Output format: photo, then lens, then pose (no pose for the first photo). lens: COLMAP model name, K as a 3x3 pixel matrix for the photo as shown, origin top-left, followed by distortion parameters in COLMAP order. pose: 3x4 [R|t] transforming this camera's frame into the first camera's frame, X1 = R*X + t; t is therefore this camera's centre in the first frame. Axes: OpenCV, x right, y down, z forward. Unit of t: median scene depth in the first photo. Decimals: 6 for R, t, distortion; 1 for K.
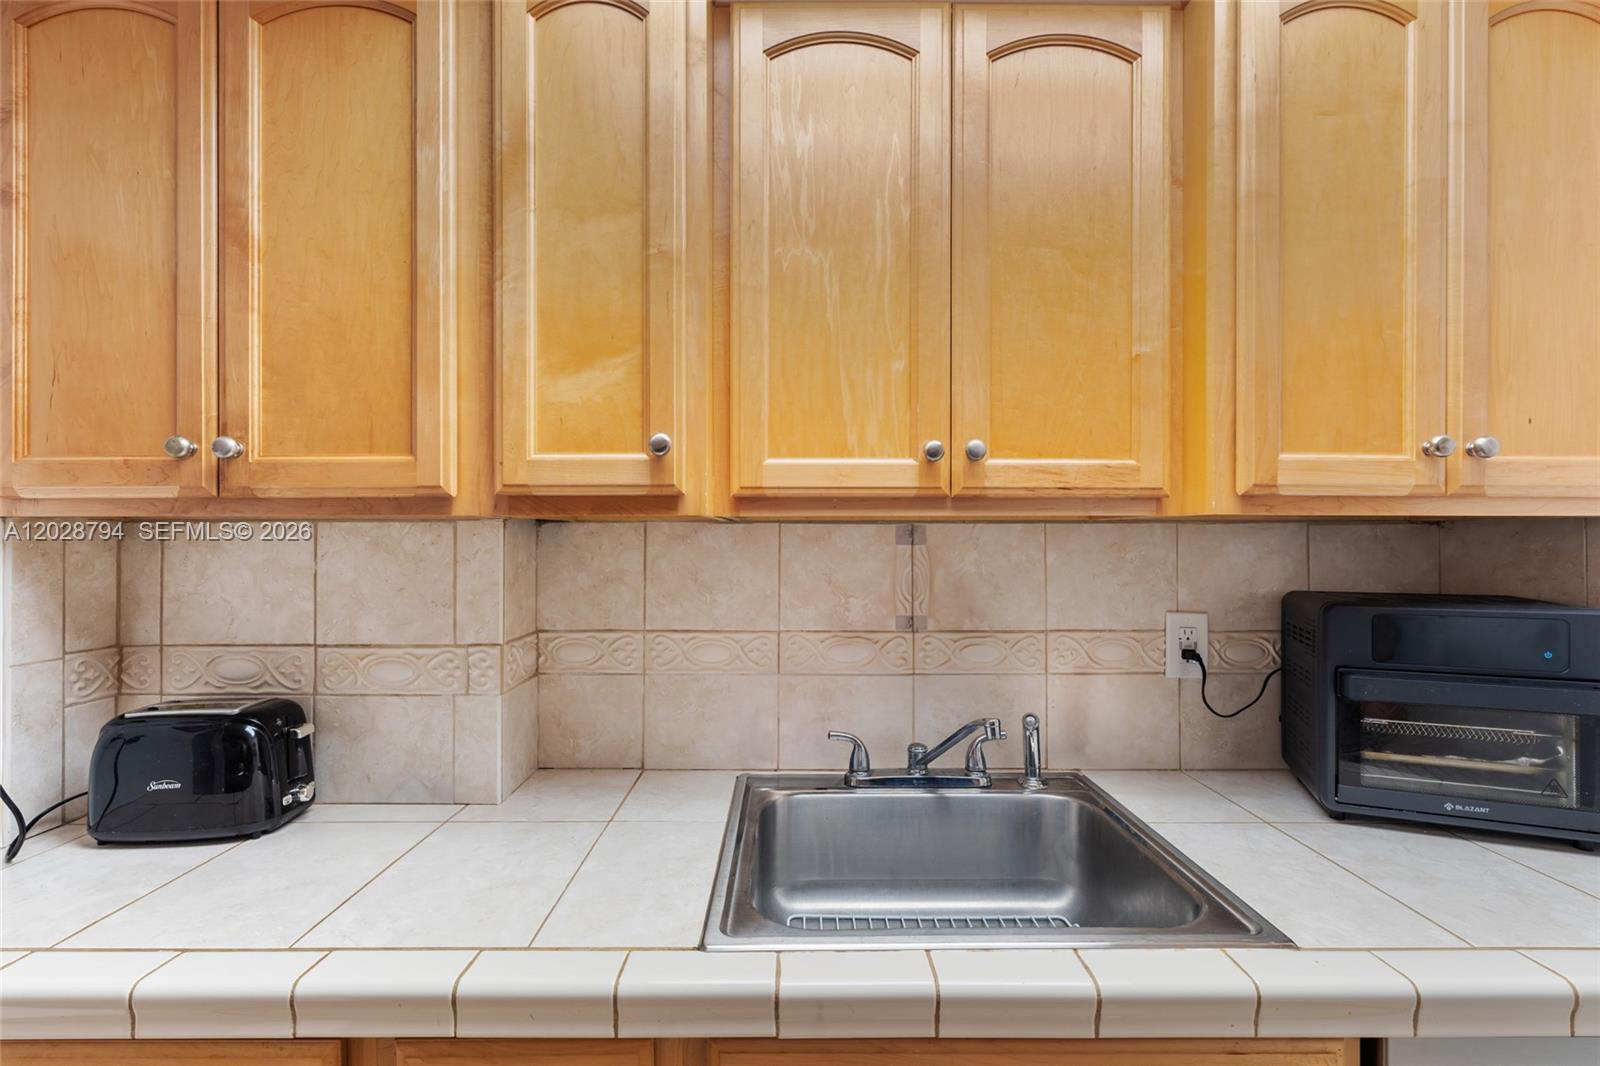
lens RADIAL K [[708.6, 0, 799.6], [0, 708.6, 537.1], [0, 0, 1]] dist [-0.000694, 0.000274]
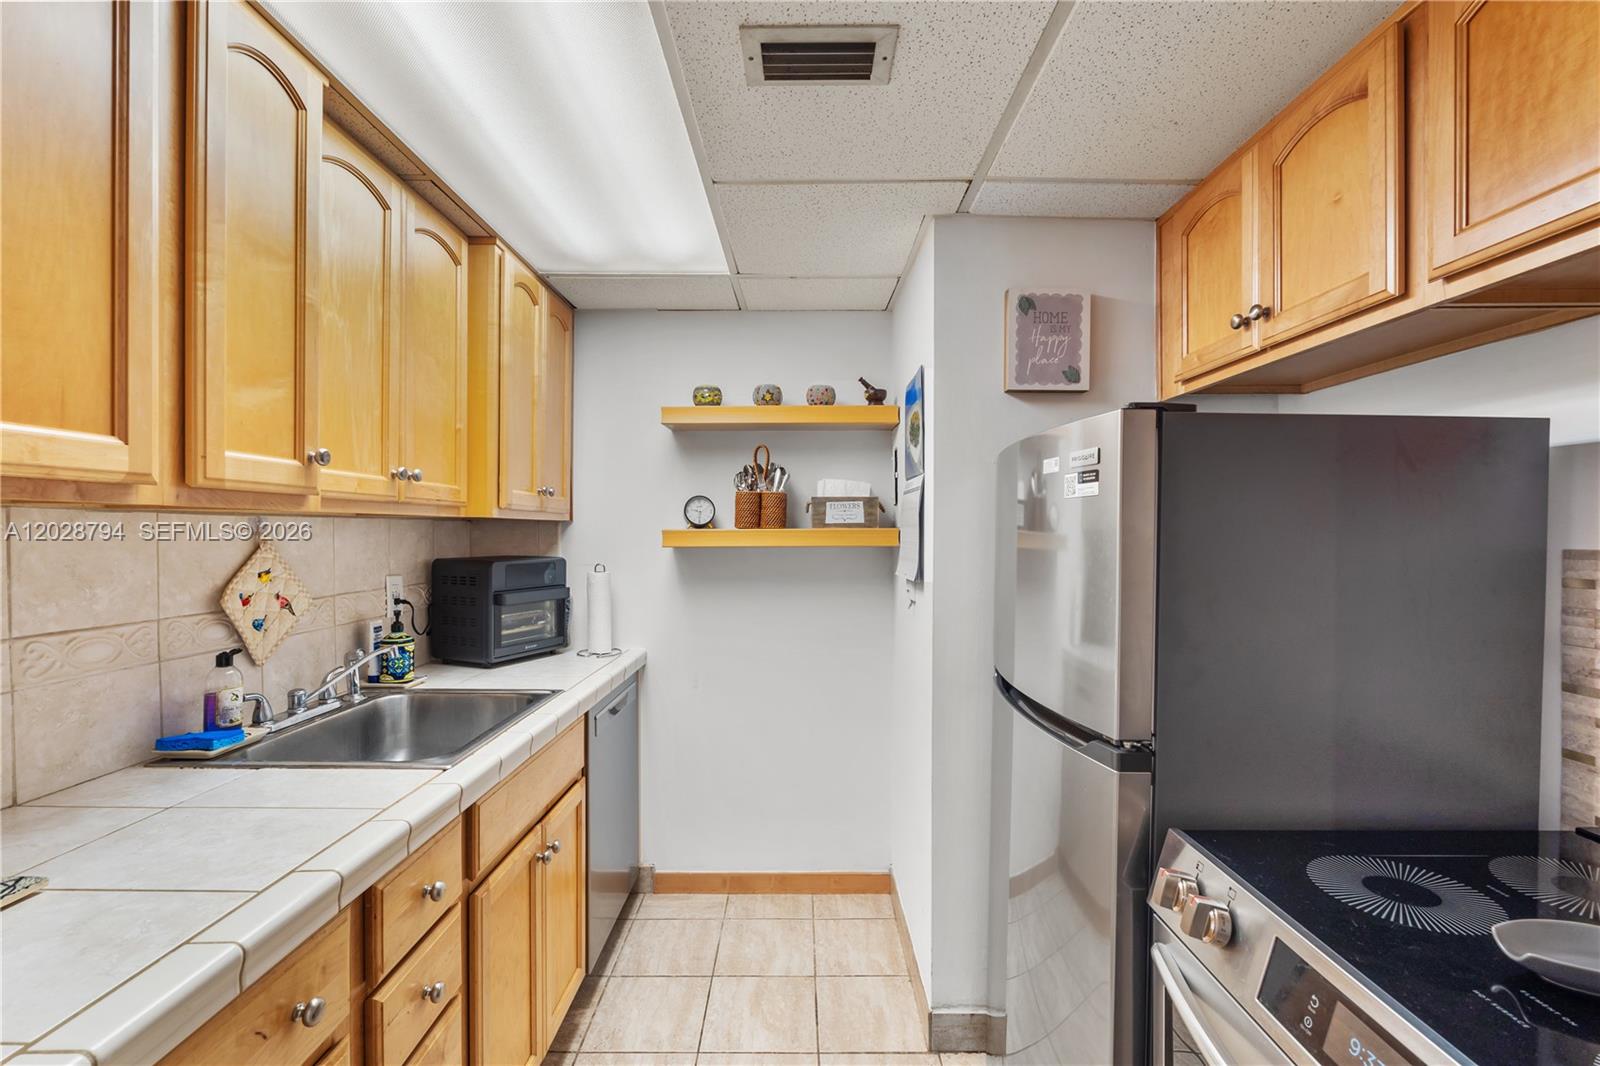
lens RADIAL K [[706.7, 0, 804.0], [0, 706.7, 530.7], [0, 0, 1]] dist [-0.003051, -0.000353]
pose [[0.006202, 0.000421, 0.999981, -1.197580], [-0.008278, 0.999966, -0.000370, -0.001664], [-0.999947, -0.008275, 0.006205, 0.084346]]
